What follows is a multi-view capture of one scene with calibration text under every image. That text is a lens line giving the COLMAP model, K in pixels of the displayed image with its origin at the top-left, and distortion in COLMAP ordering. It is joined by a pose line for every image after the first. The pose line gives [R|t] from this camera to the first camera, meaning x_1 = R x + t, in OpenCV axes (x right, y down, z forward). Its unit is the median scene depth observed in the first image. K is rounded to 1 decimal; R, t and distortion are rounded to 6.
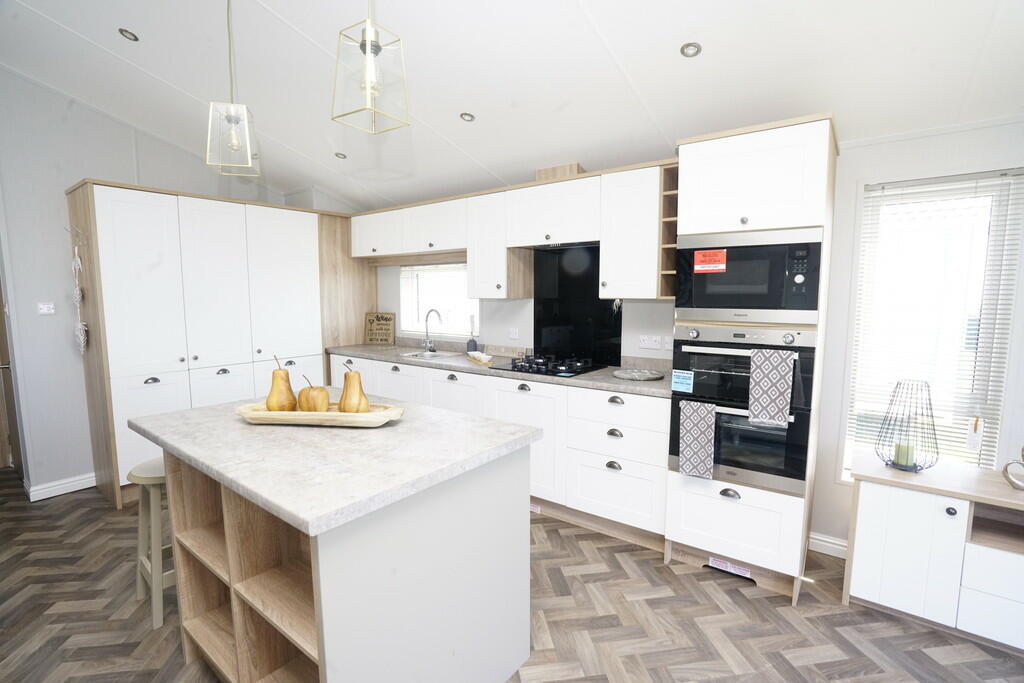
lens RADIAL K [[486.9, 0, 512.8], [0, 486.9, 330.3], [0, 0, 1]] dist [-0.002261, -0.000506]
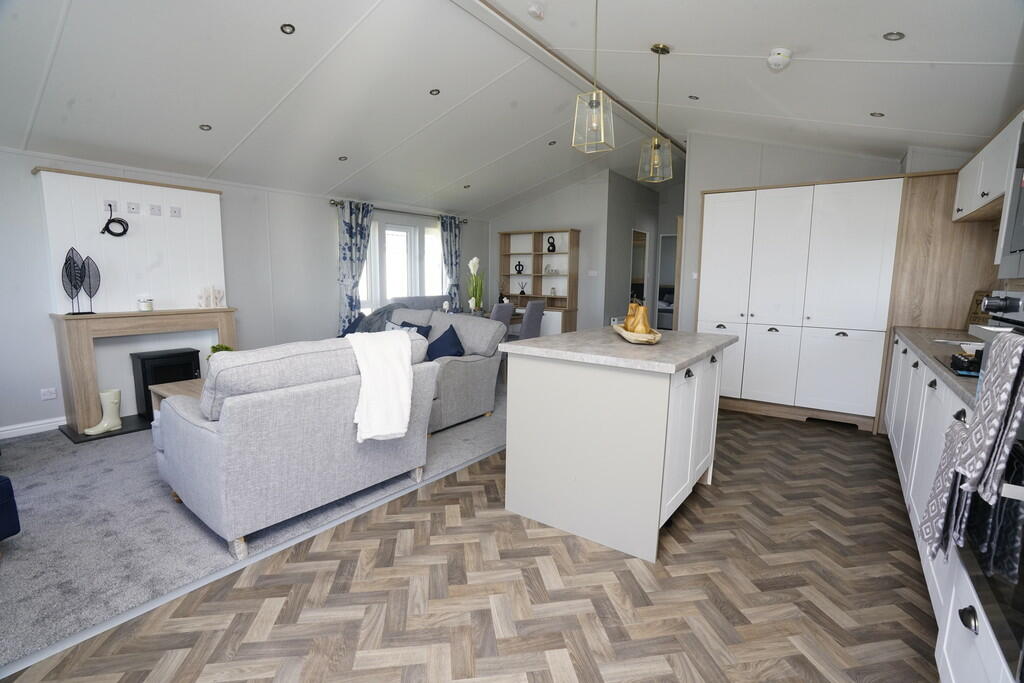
lens RADIAL K [[462.9, 0, 512.0], [0, 462.9, 341.5], [0, 0, 1]] dist [0.000715, 0.000195]
pose [[0.034152, 0.152662, -0.987688, 0.455390], [-0.087510, 0.984926, 0.149209, -0.001606], [0.995578, 0.081336, 0.046997, 0.236646]]
